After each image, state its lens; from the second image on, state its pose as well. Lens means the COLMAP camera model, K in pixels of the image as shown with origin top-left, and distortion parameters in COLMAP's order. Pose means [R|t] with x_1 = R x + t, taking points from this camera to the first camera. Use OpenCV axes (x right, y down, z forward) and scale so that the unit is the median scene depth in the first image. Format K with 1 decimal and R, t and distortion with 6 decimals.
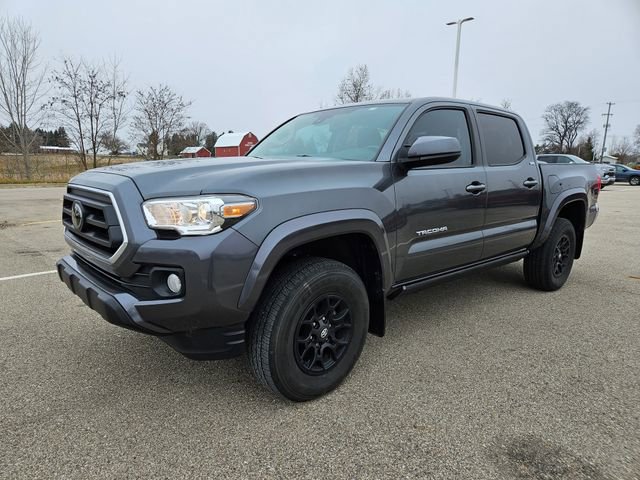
lens RADIAL K [[419.3, 0, 303.2], [0, 419.3, 255.9], [0, 0, 1]] dist [0.042344, -0.000829]
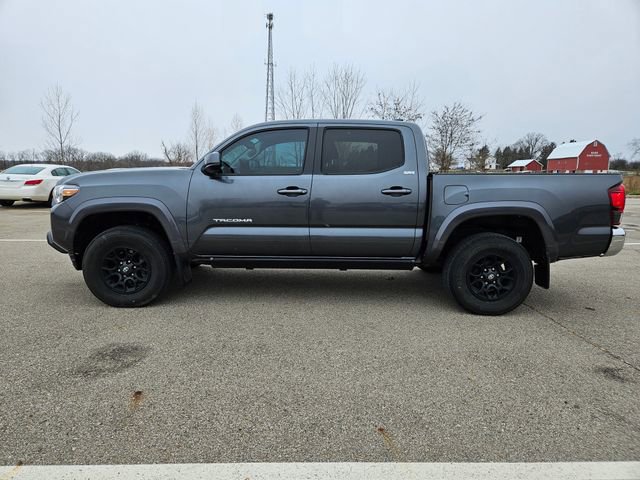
lens RADIAL K [[424.1, 0, 320.0], [0, 424.1, 240.0], [0, 0, 1]] dist [0.040730, 0.000376]
pose [[0.760370, 0.099277, -0.641858, 0.130525], [-0.144030, 0.989417, -0.017589, -0.001216], [0.633319, 0.105821, 0.766622, 0.012114]]
